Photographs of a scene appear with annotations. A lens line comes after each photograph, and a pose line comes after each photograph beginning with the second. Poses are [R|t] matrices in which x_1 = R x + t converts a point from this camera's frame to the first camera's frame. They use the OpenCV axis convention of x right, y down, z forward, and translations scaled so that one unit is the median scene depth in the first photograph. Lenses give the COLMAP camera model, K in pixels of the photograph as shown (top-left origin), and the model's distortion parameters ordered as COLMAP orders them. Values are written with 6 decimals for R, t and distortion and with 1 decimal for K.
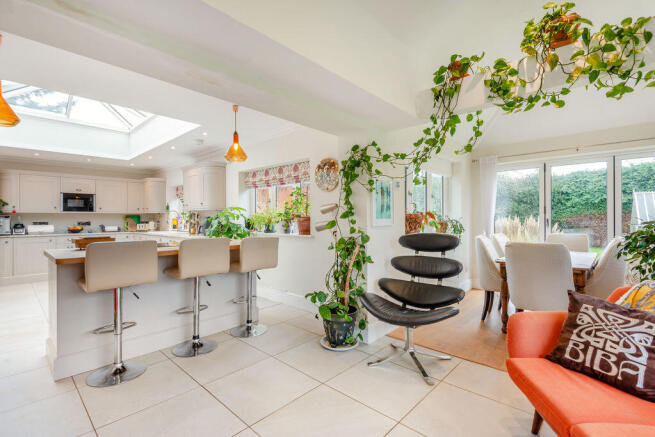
lens RADIAL K [[306.6, 0, 327.5], [0, 306.6, 218.5], [0, 0, 1]] dist [-0.000697, -0.001028]
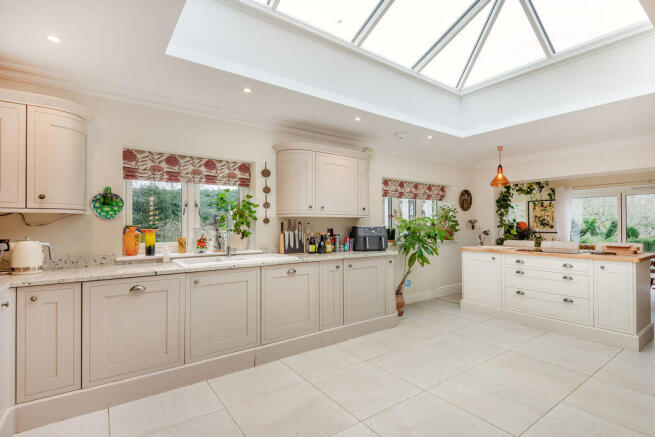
lens RADIAL K [[273.7, 0, 308.9], [0, 273.7, 221.5], [0, 0, 1]] dist [-0.000545, -0.000139]
pose [[0.276284, 0.009535, 0.961029, -0.902904], [-0.004428, 0.999953, -0.008648, -0.008870], [-0.961066, -0.001866, 0.276313, 0.785302]]
